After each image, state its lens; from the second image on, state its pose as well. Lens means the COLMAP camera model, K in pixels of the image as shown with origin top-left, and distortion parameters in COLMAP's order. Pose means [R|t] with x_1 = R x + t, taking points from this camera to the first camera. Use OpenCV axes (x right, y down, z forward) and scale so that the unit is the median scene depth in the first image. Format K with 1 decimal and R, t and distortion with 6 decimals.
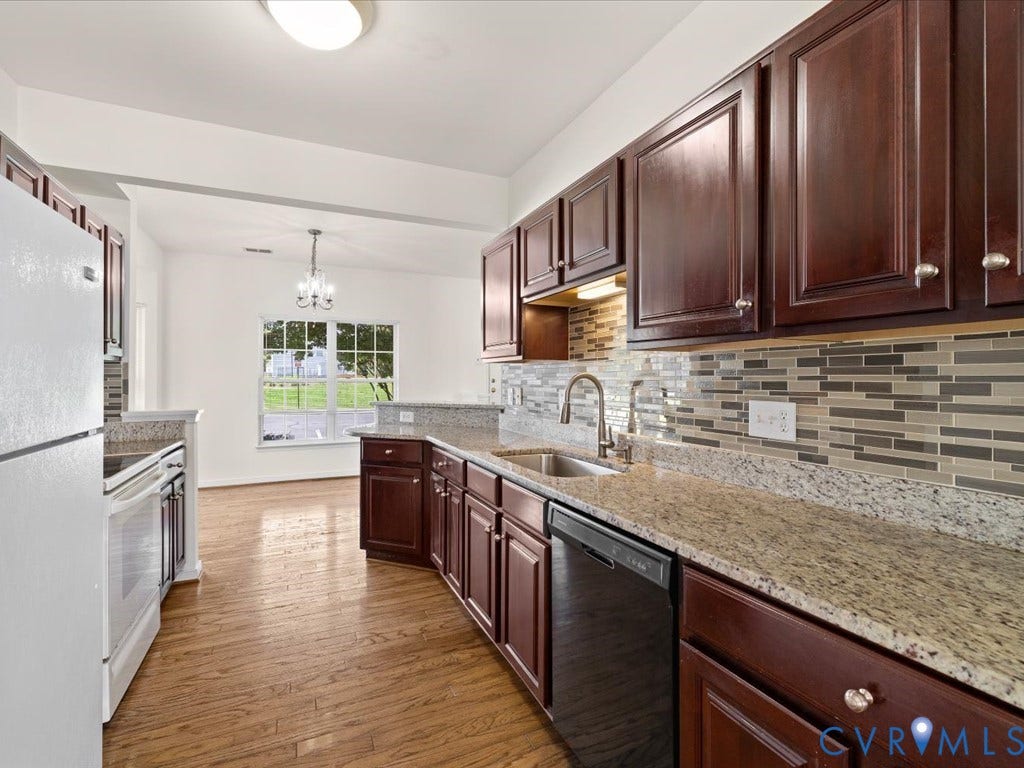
lens RADIAL K [[483.7, 0, 509.9], [0, 483.7, 378.3], [0, 0, 1]] dist [0.001162, -0.000823]
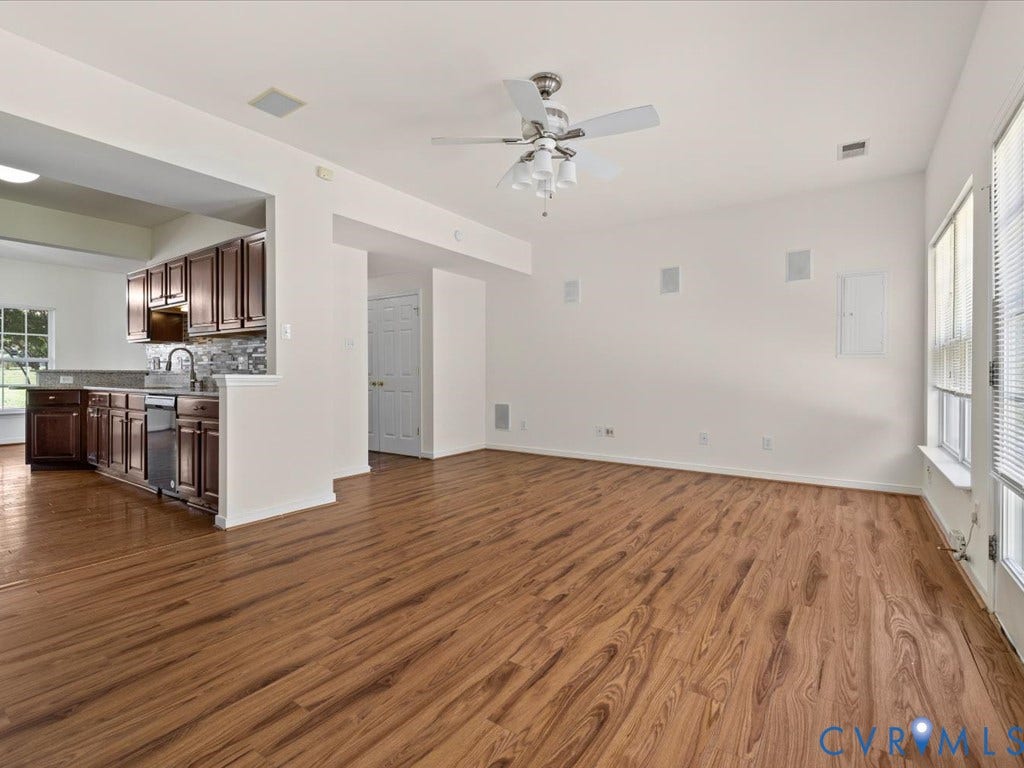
lens RADIAL K [[483.7, 0, 511.4], [0, 483.7, 375.5], [0, 0, 1]] dist [0.001162, -0.000823]
pose [[0.856262, 0.003676, 0.516528, 0.190584], [-0.003400, 0.999993, -0.001481, 0.071388], [-0.516530, -0.000488, 0.856269, -0.991195]]
